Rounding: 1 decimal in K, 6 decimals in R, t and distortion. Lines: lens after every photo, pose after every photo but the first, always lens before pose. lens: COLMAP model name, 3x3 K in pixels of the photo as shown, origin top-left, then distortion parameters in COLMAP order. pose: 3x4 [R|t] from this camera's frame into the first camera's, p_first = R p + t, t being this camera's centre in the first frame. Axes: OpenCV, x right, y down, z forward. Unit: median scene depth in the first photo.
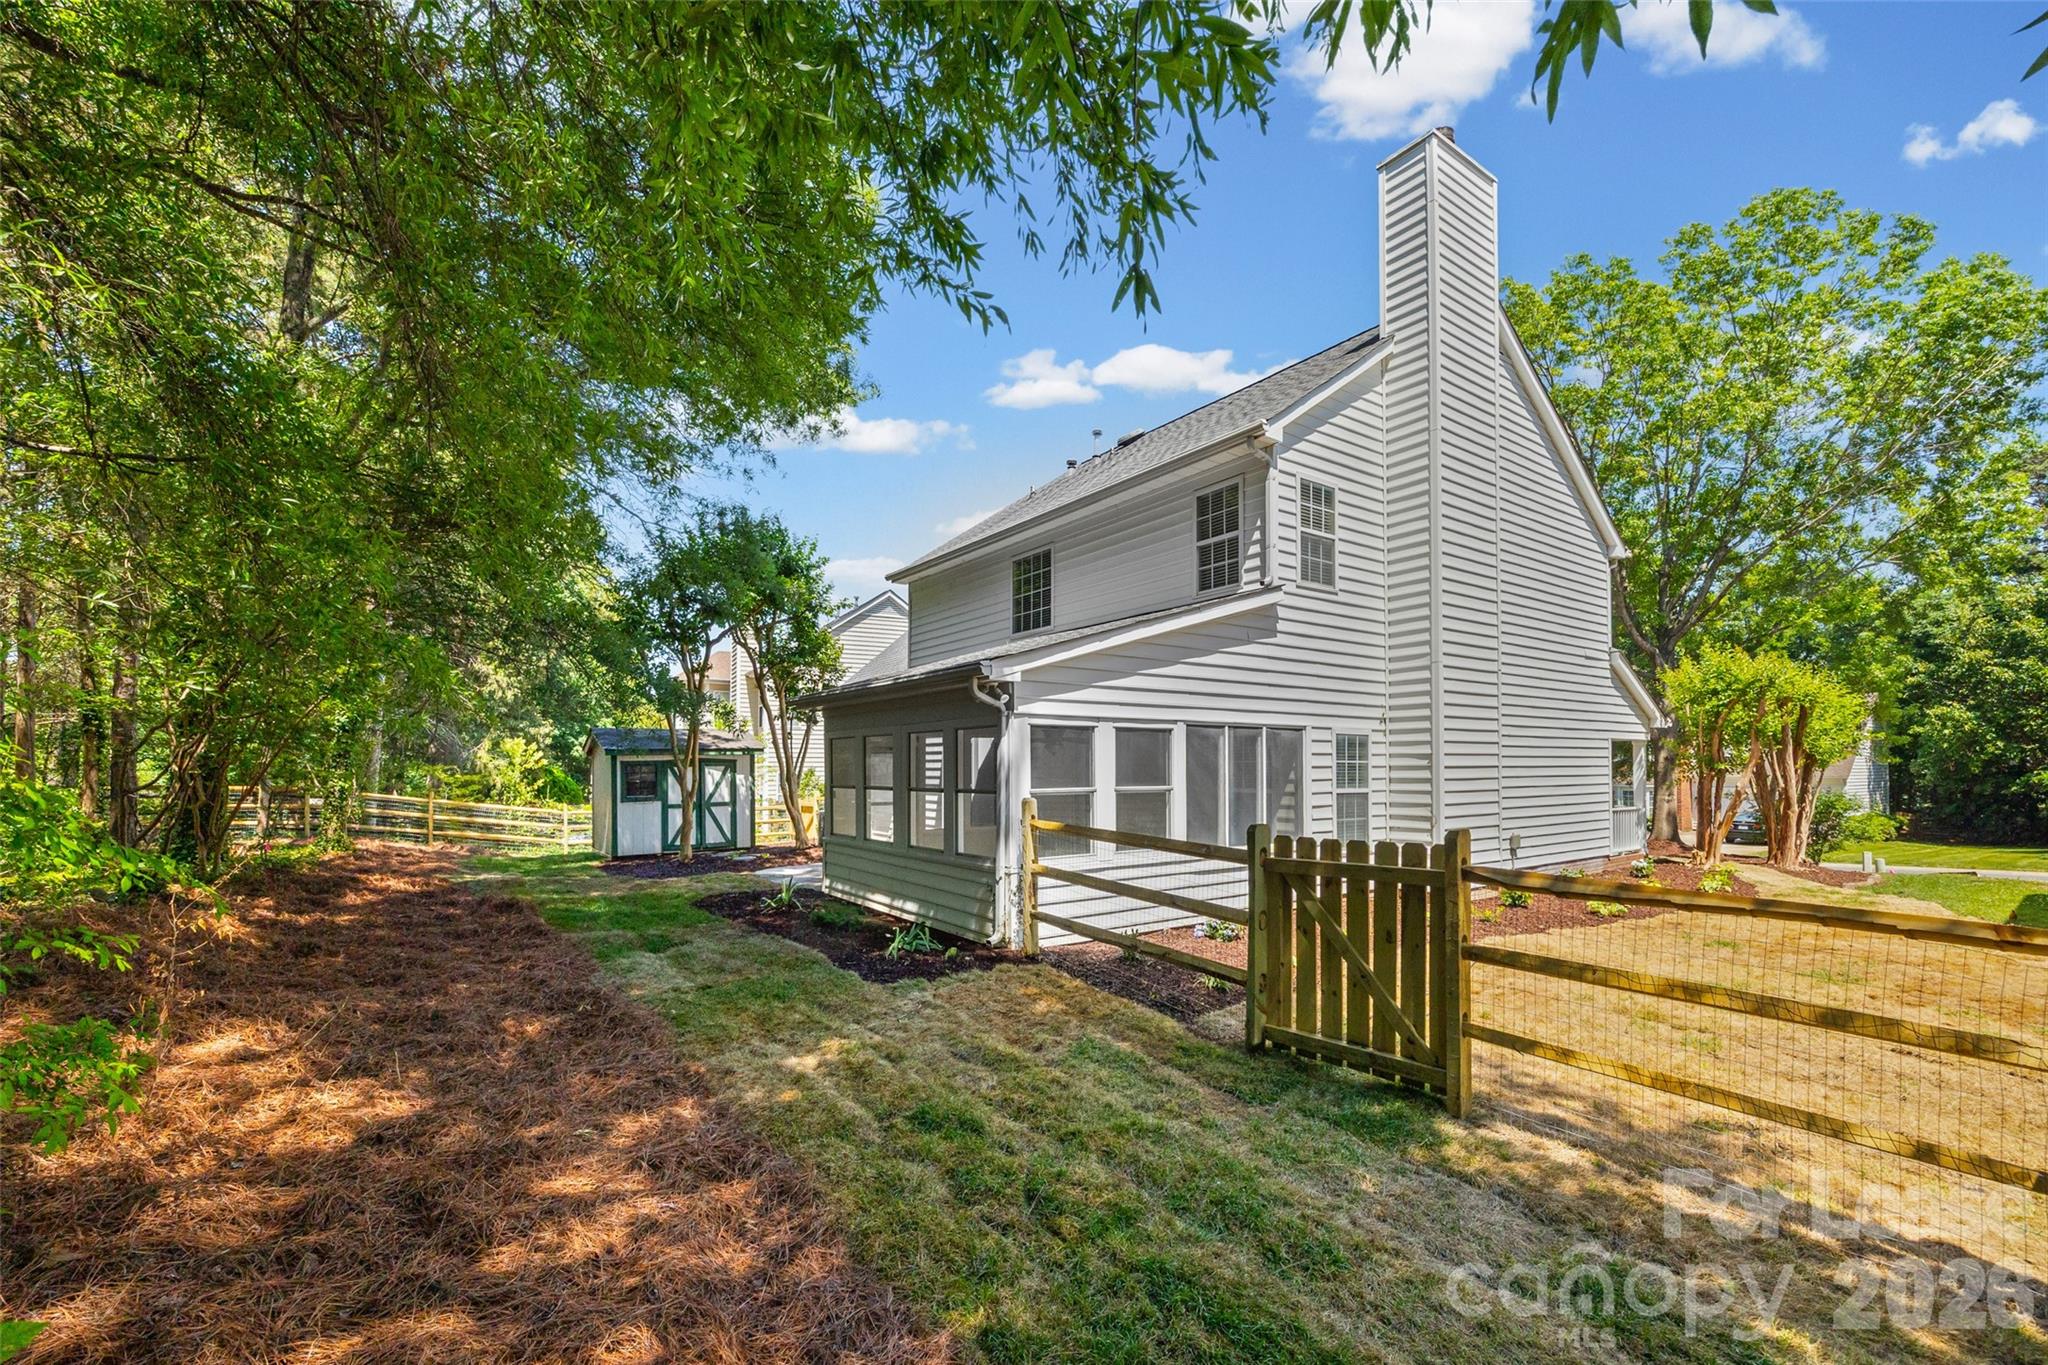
lens RADIAL K [[819.9, 0, 1049.3], [0, 819.9, 763.7], [0, 0, 1]] dist [-0.004989, -0.000525]
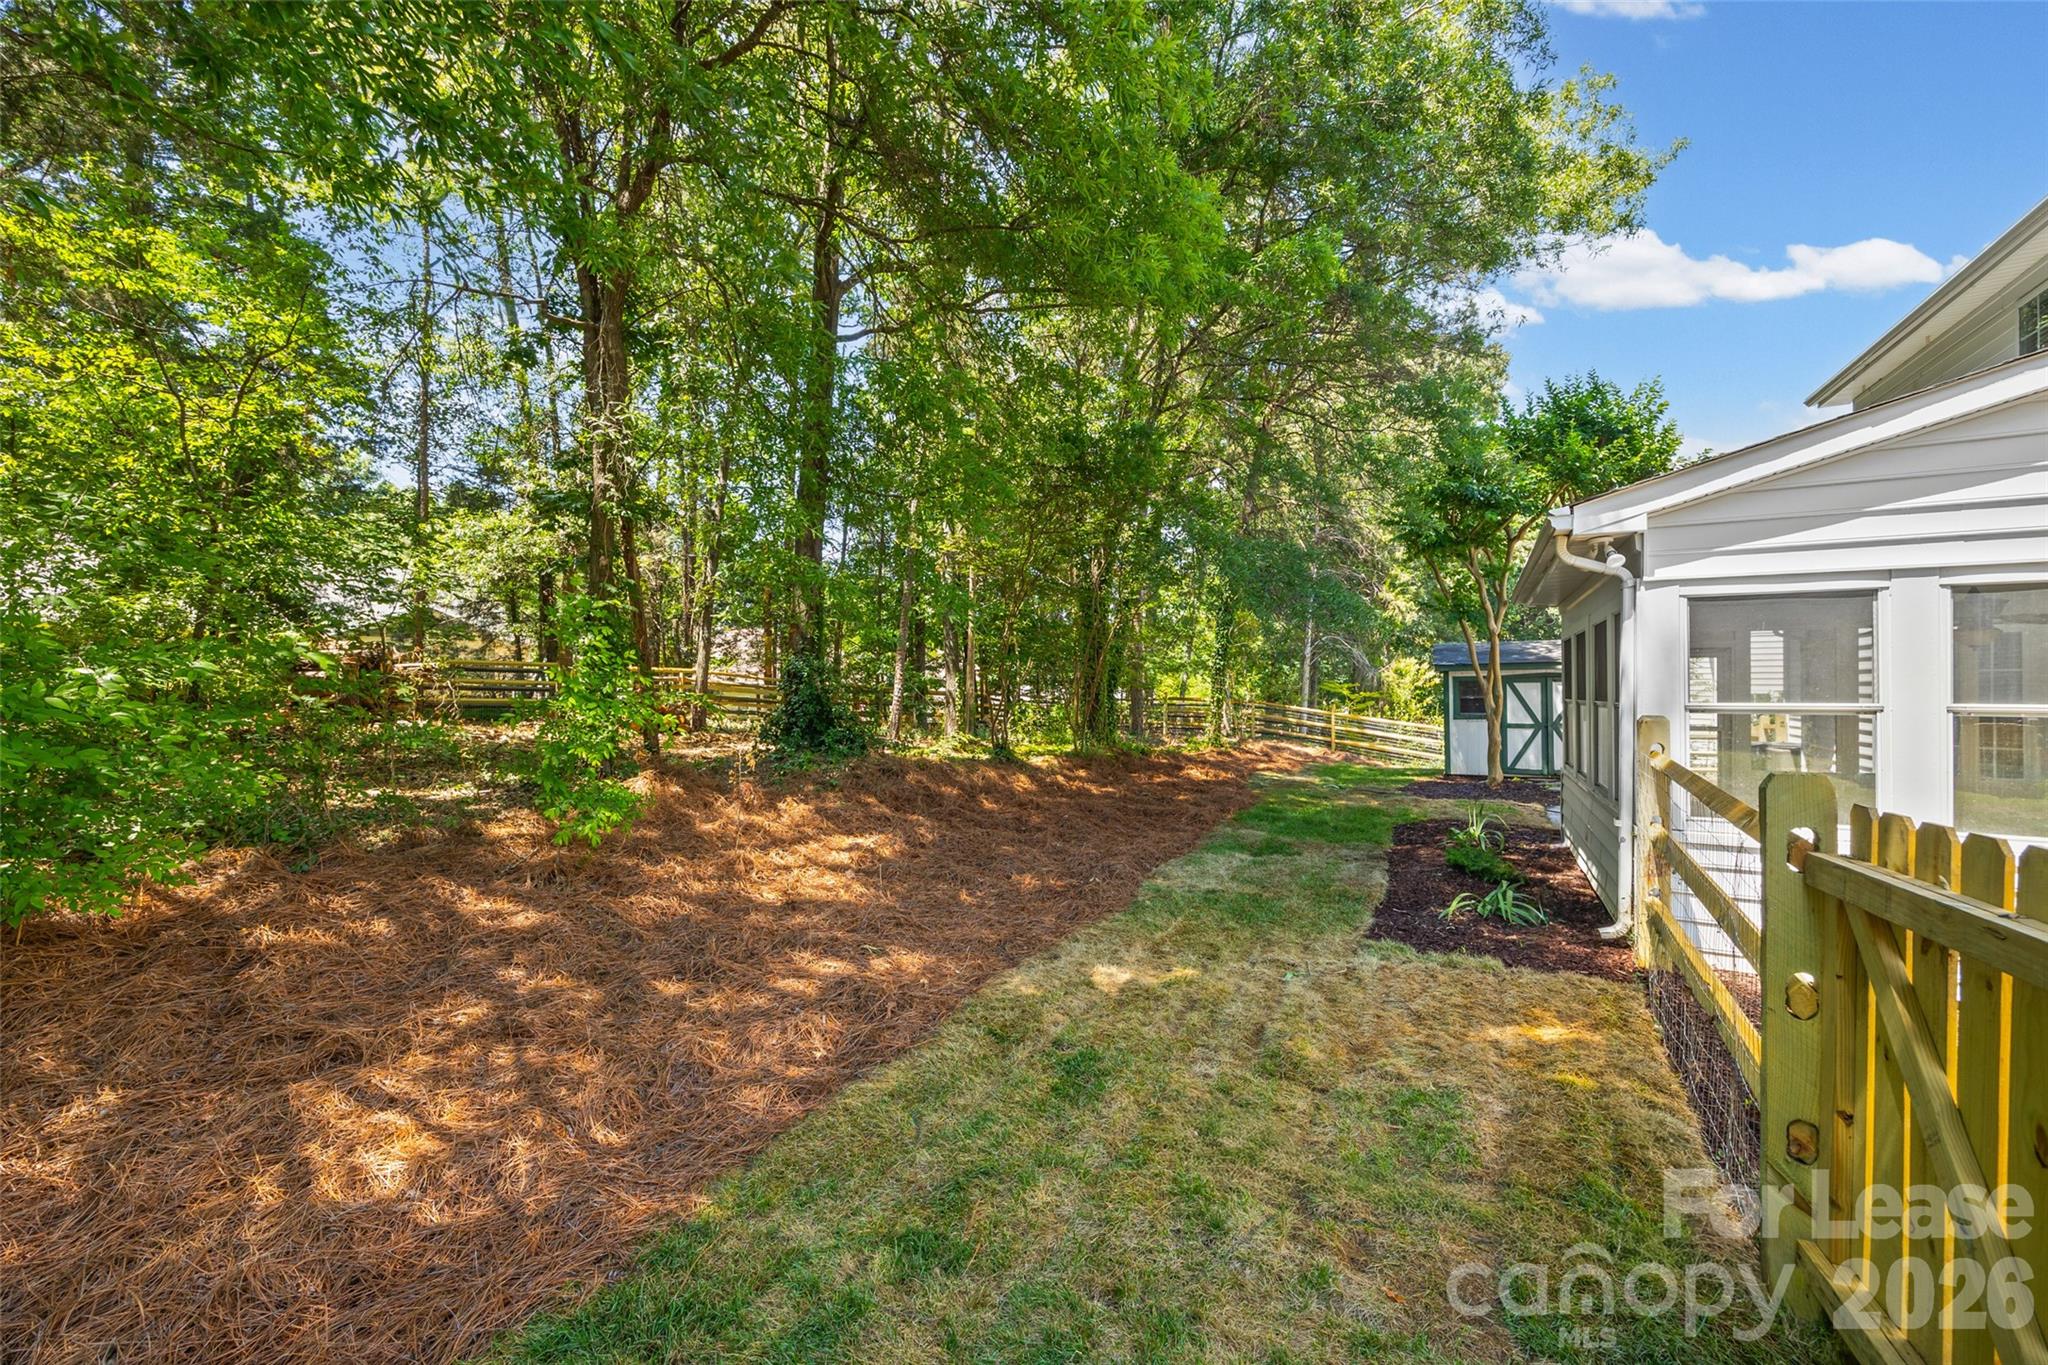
lens RADIAL K [[819.9, 0, 1040.1], [0, 819.9, 691.6], [0, 0, 1]] dist [-0.004989, -0.000525]
pose [[0.440622, 0.005237, -0.897677, 0.313189], [0.000717, 0.999981, 0.006186, 0.018761], [0.897692, -0.003370, 0.440610, 0.305954]]
